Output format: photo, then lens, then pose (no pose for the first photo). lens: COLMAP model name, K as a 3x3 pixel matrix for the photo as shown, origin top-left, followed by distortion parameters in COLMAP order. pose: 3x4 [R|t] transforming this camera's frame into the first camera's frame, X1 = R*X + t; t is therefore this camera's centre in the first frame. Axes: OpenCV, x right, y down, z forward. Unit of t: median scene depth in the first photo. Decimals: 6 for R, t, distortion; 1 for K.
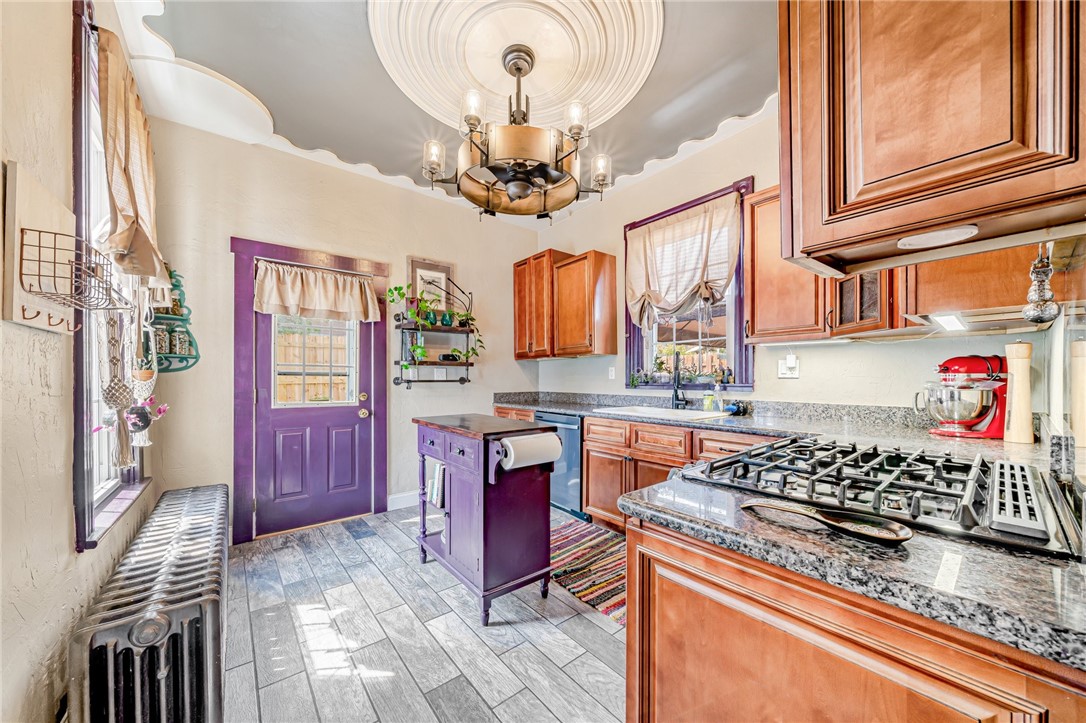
lens RADIAL K [[388.7, 0, 535.3], [0, 388.7, 372.3], [0, 0, 1]] dist [-0.007309, -0.000038]
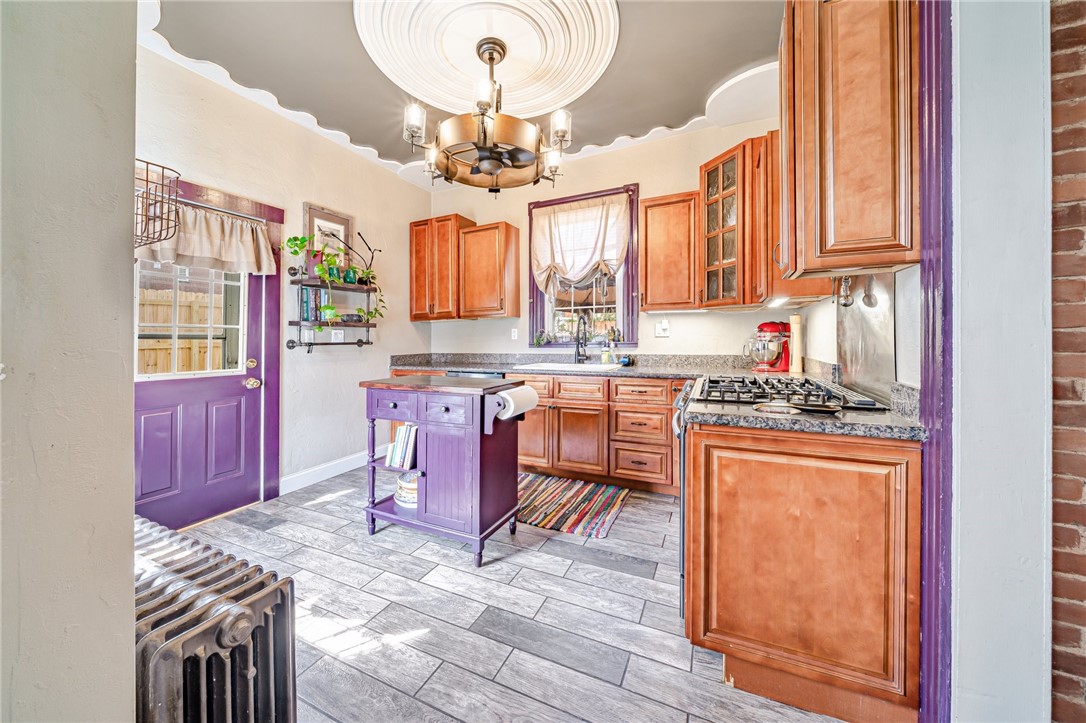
lens RADIAL K [[394.6, 0, 537.0], [0, 394.6, 330.6], [0, 0, 1]] dist [-0.007327, -0.000036]
pose [[0.897978, -0.000670, 0.440040, -0.318672], [0.004569, 0.999959, -0.007802, 0.002025], [-0.440017, 0.009017, 0.897944, -0.043622]]
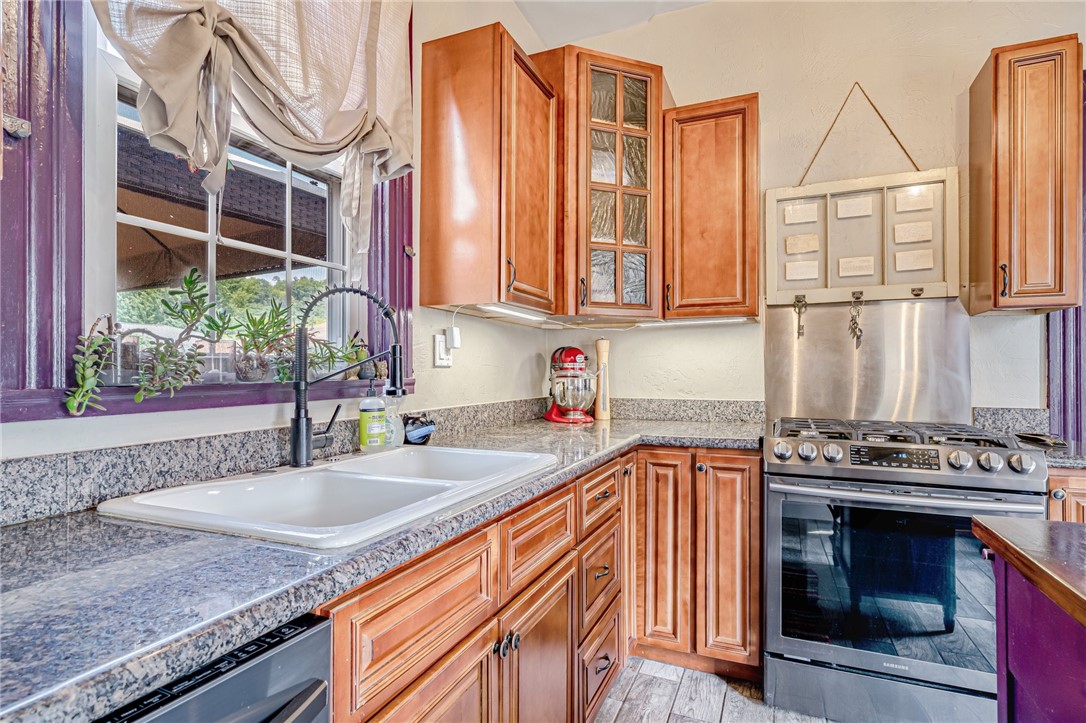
lens RADIAL K [[567.1, 0, 547.5], [0, 567.1, 363.5], [0, 0, 1]] dist [0.000629, -0.000015]
pose [[-0.488090, 0.008954, 0.872747, -0.141229], [-0.013441, 0.999752, -0.017774, 0.021208], [-0.872690, -0.020406, -0.487848, 1.165005]]
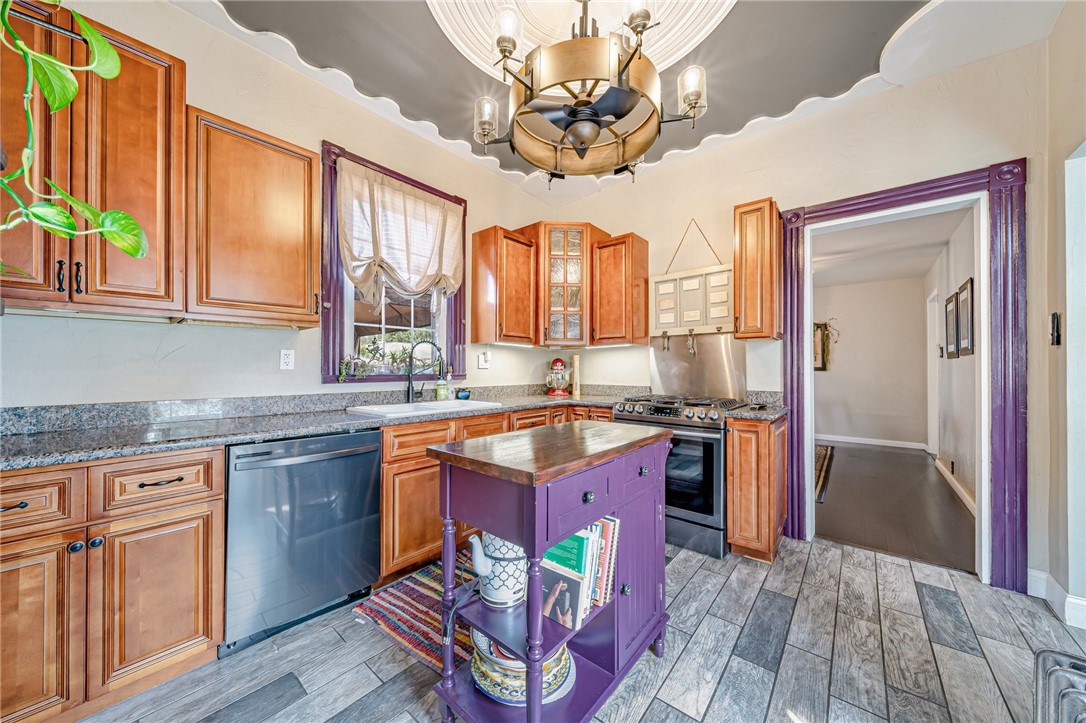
lens RADIAL K [[381.2, 0, 539.3], [0, 381.2, 364.2], [0, 0, 1]] dist [-0.007434, -0.000048]
pose [[-0.203230, 0.010677, 0.979073, -0.619739], [-0.016170, 0.999768, -0.014259, 0.014337], [-0.978997, -0.018730, -0.203010, 0.984812]]
